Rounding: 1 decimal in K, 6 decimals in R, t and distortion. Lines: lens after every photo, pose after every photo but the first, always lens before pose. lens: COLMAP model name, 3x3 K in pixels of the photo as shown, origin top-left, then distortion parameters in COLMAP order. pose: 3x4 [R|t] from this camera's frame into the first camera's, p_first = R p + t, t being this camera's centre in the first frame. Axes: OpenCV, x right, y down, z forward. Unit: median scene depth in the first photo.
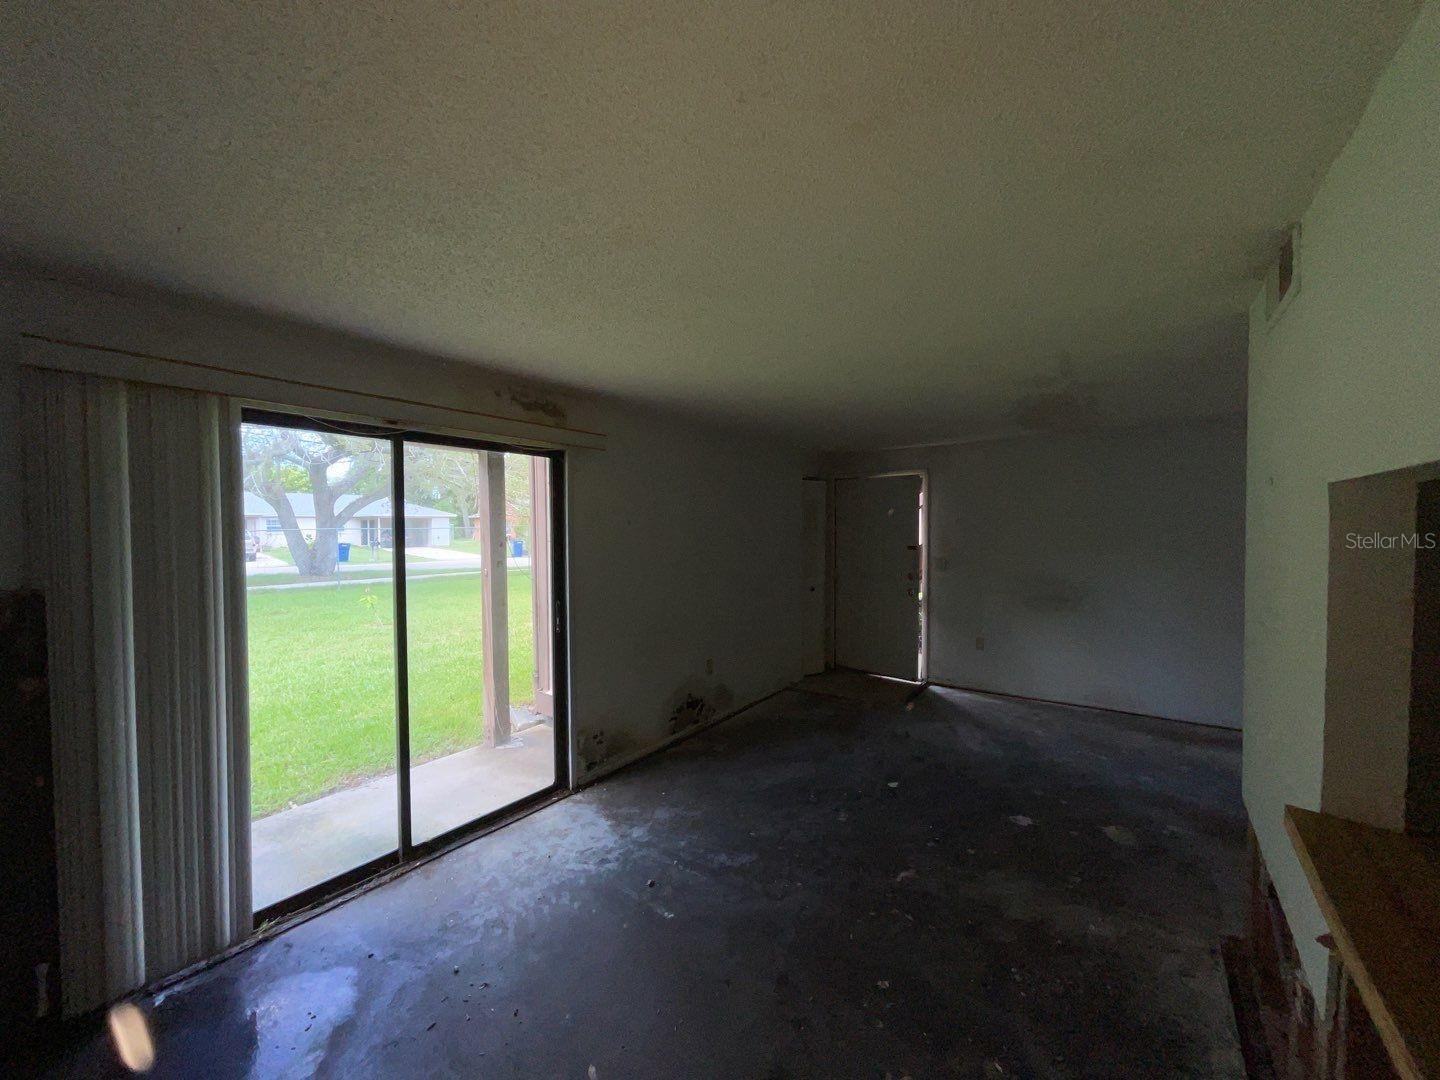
lens RADIAL K [[575.8, 0, 720.0], [0, 575.8, 540.0], [0, 0, 1]] dist [0.000794, -0.000002]
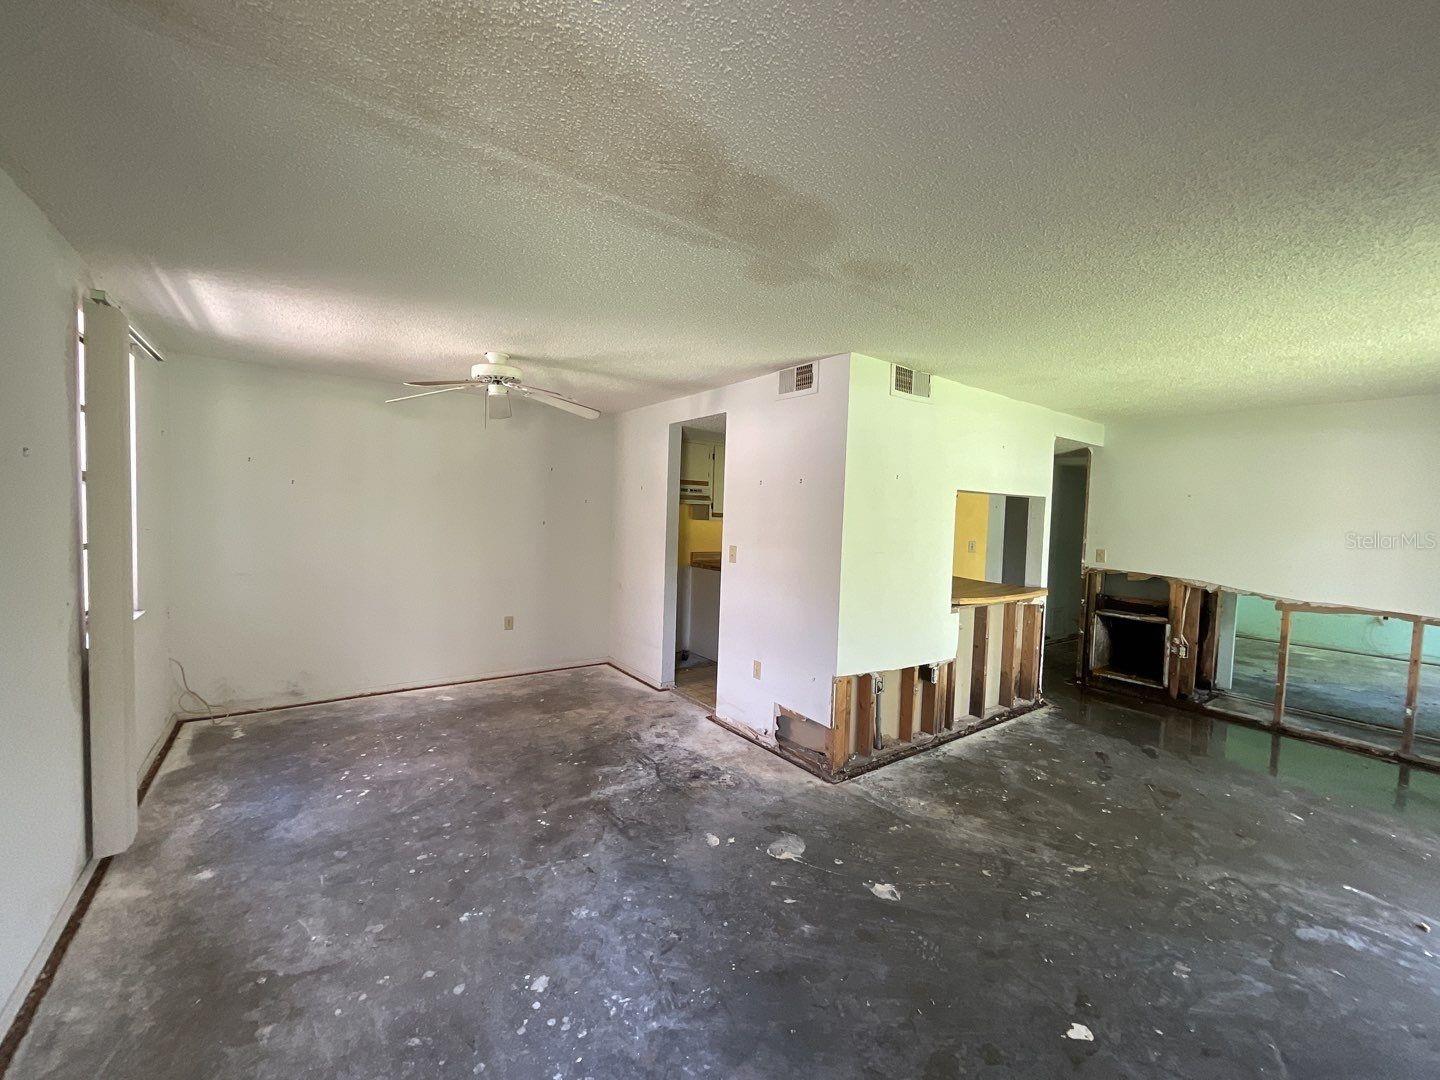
lens RADIAL K [[575.8, 0, 720.0], [0, 575.8, 540.0], [0, 0, 1]] dist [0.000794, -0.000002]
pose [[-0.947068, -0.044411, 0.317946, 0.629910], [-0.022658, 0.997162, 0.071790, -0.011702], [-0.320232, 0.060786, -0.945387, 2.144329]]
